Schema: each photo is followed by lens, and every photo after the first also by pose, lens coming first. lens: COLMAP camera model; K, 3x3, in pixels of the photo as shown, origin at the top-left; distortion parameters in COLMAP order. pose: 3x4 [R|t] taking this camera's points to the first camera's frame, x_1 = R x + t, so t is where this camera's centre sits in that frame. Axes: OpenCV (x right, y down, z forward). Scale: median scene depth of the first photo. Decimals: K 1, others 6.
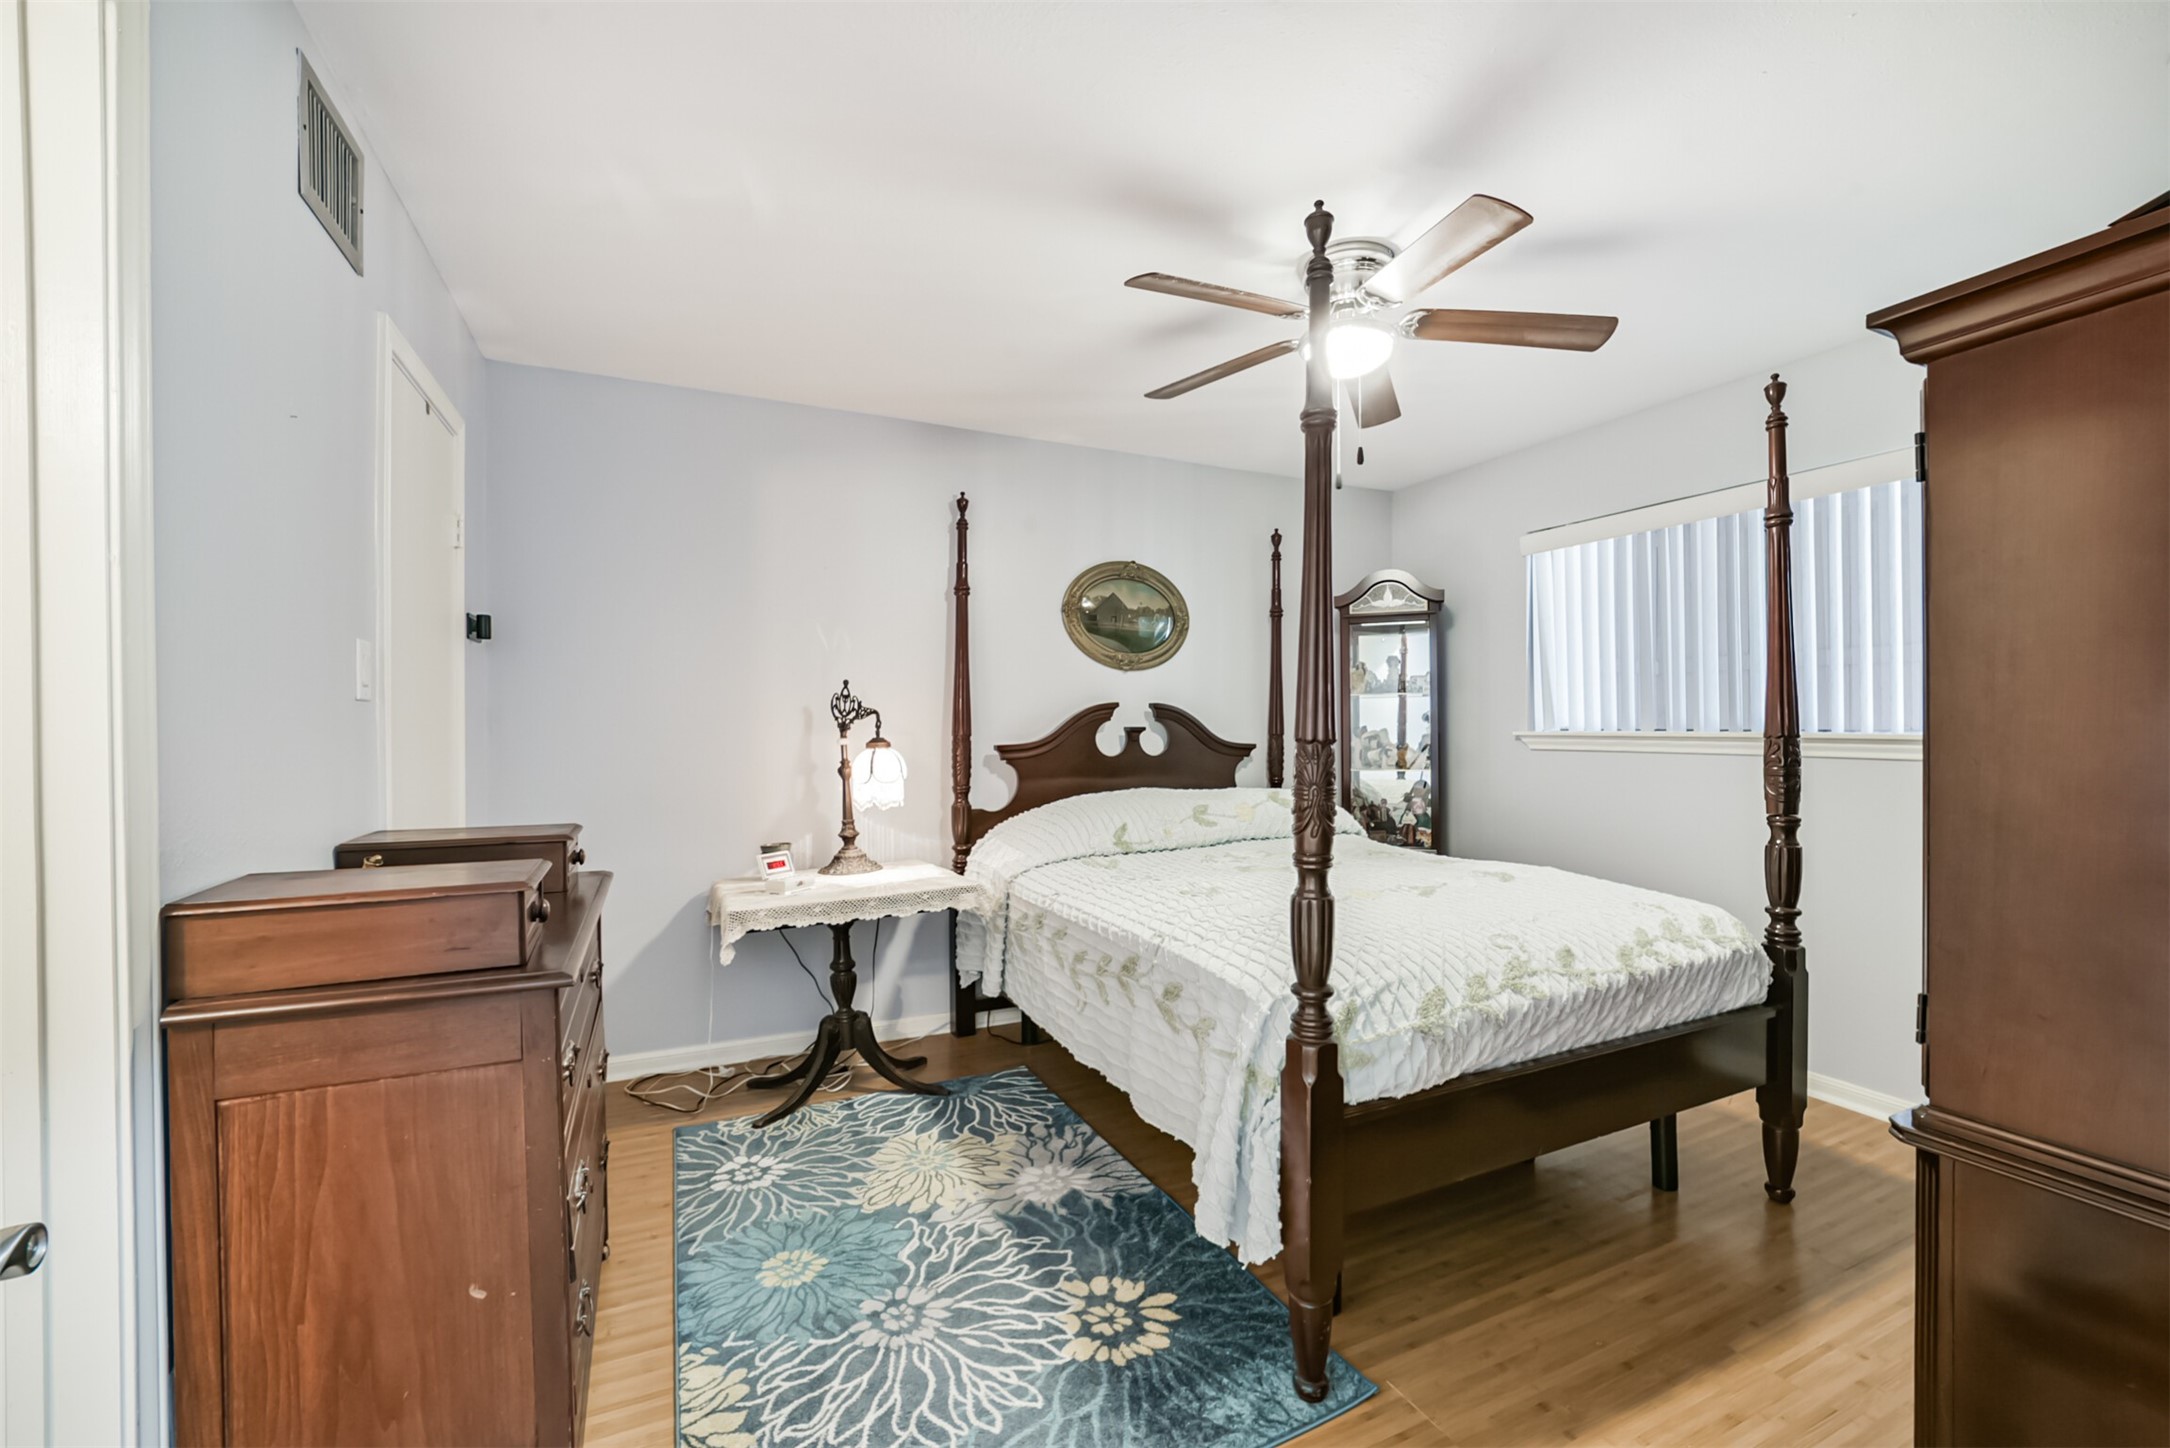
lens RADIAL K [[876.0, 0, 1085.3], [0, 876.0, 734.6], [0, 0, 1]] dist [-0.029631, 0.000046]
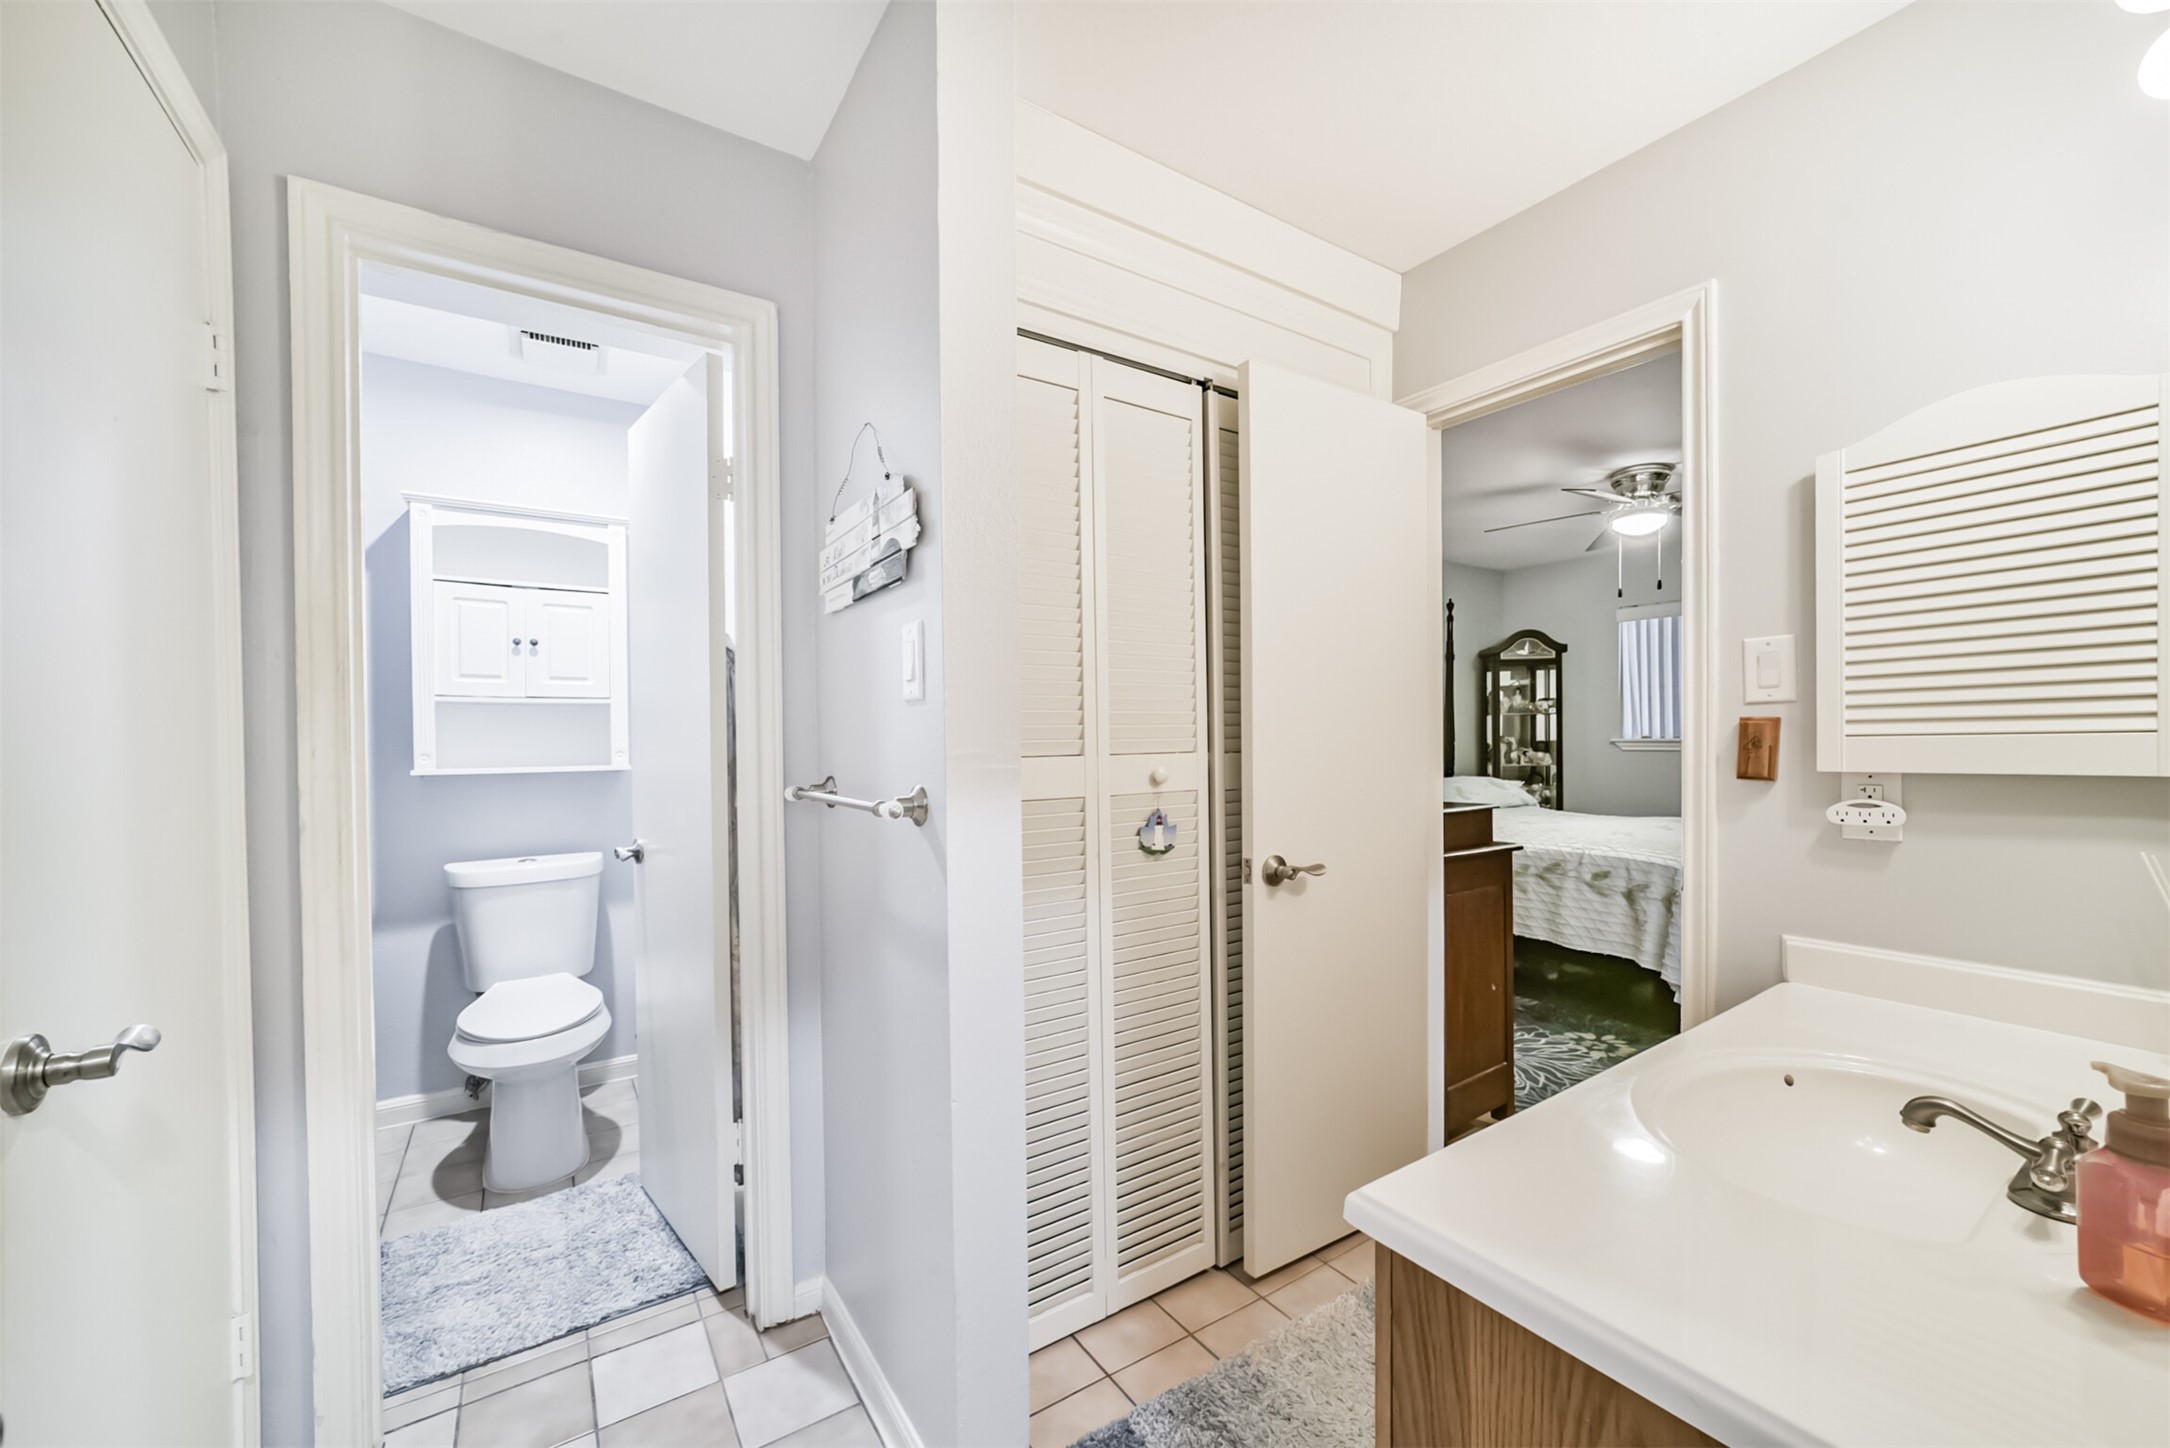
lens RADIAL K [[837.7, 0, 1089.5], [0, 837.7, 746.3], [0, 0, 1]] dist [-0.024458, 0.009498]
pose [[0.989205, -0.006197, 0.146409, -1.245937], [0.006593, 0.999976, -0.002221, 0.014913], [-0.146392, 0.003162, 0.989222, -0.602018]]
